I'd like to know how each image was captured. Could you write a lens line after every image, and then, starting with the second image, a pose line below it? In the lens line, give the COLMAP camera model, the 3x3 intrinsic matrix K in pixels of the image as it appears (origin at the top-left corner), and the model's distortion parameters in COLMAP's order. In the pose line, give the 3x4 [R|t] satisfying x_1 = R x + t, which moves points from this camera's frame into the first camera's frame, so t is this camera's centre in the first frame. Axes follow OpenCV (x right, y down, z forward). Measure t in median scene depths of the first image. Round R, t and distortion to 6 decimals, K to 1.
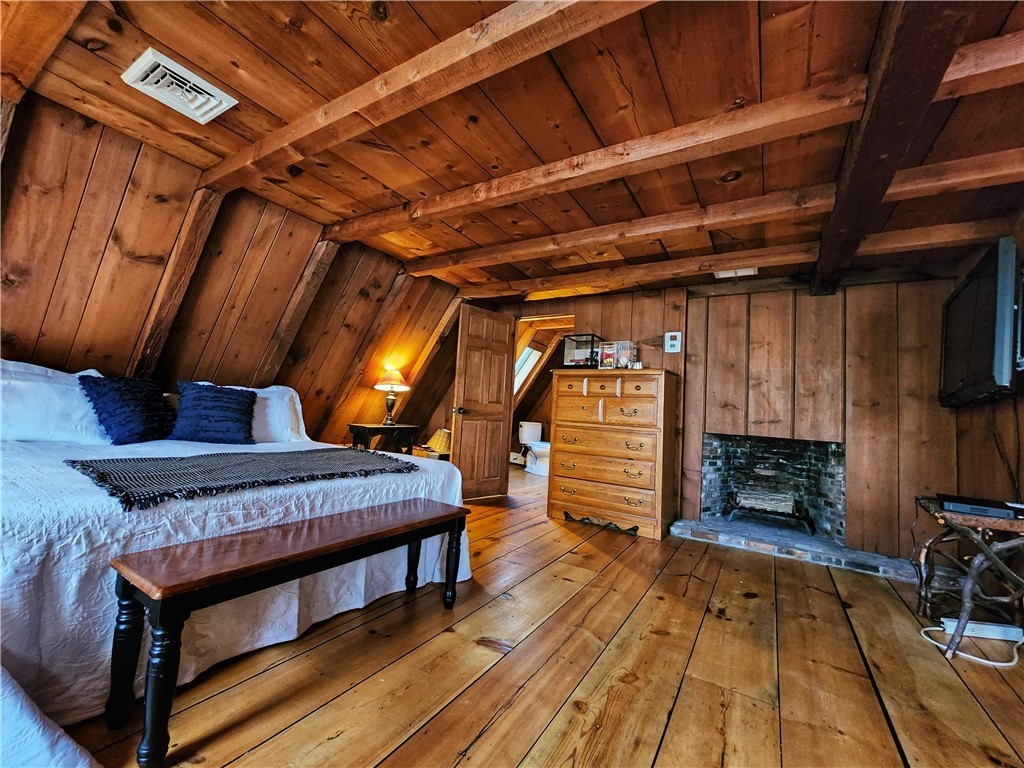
lens RADIAL K [[418.9, 0, 510.0], [0, 418.9, 379.2], [0, 0, 1]] dist [-0.002348, -0.000520]
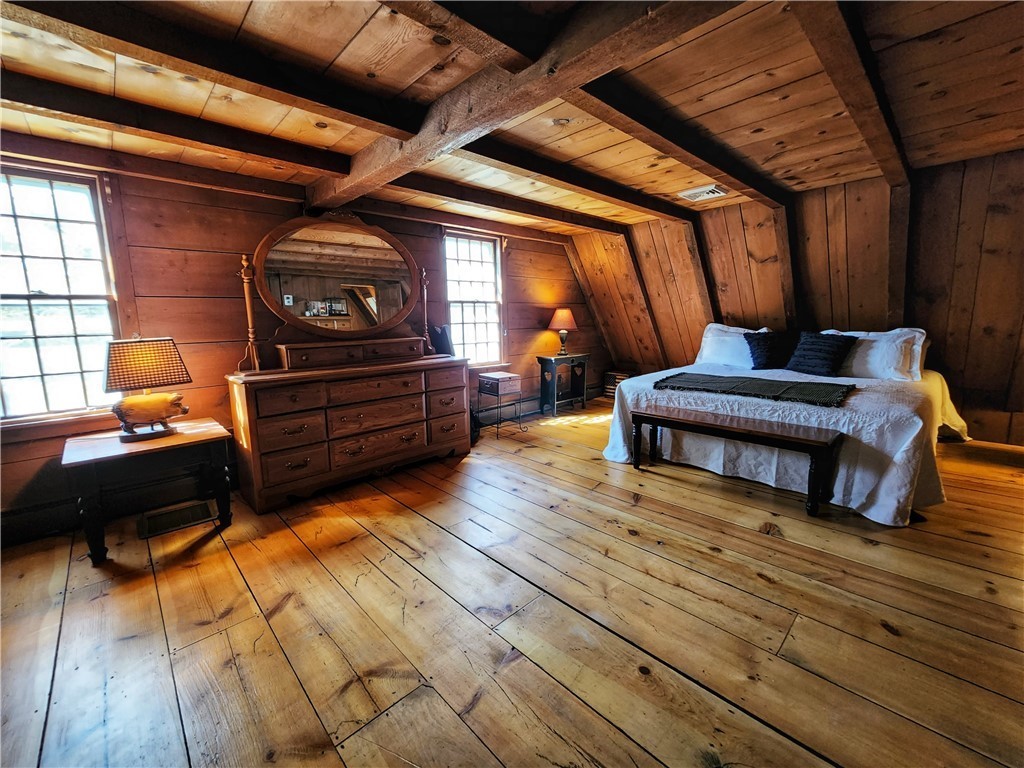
lens RADIAL K [[418.9, 0, 510.0], [0, 418.9, 379.2], [0, 0, 1]] dist [-0.002348, -0.000520]
pose [[-0.250613, 0.078631, -0.964889, 1.042459], [0.079951, 0.994972, 0.060317, 0.000685], [0.964780, -0.062027, -0.255639, 0.405433]]
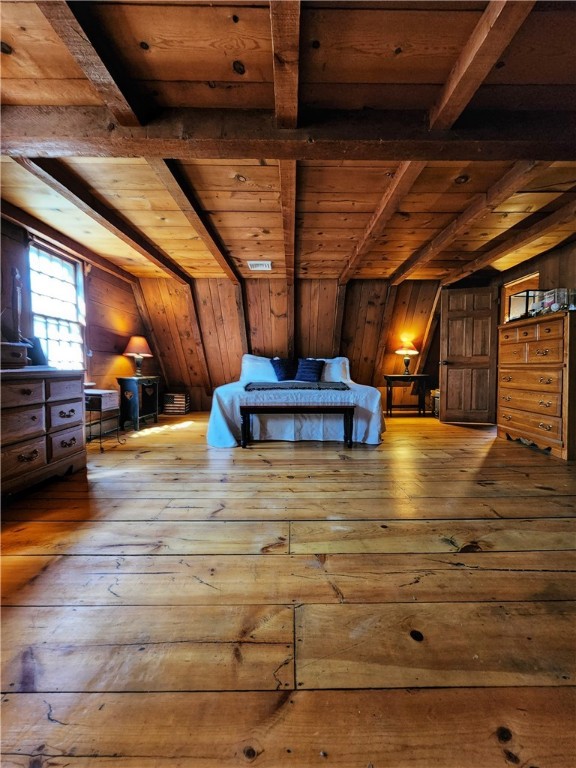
lens RADIAL K [[314.2, 0, 295.2], [0, 314.2, 387.2], [0, 0, 1]] dist [-0.002348, -0.000520]
pose [[0.536233, -0.010994, -0.843999, 0.955922], [0.101360, 0.993518, 0.051457, 0.087026], [0.837962, -0.113141, 0.533871, -0.100011]]
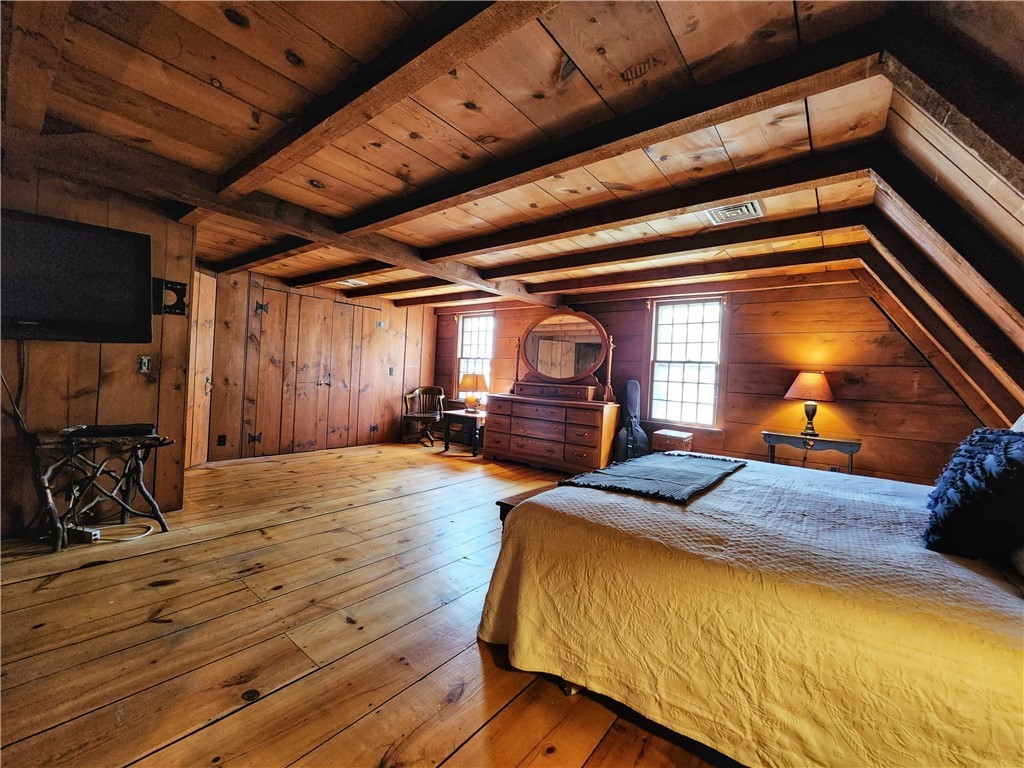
lens RADIAL K [[418.9, 0, 510.0], [0, 418.9, 379.2], [0, 0, 1]] dist [-0.002348, -0.000520]
pose [[-0.985777, -0.117878, 0.119785, -0.186749], [-0.126094, 0.989986, -0.063470, 0.061683], [-0.111104, -0.077672, -0.990769, 1.781507]]
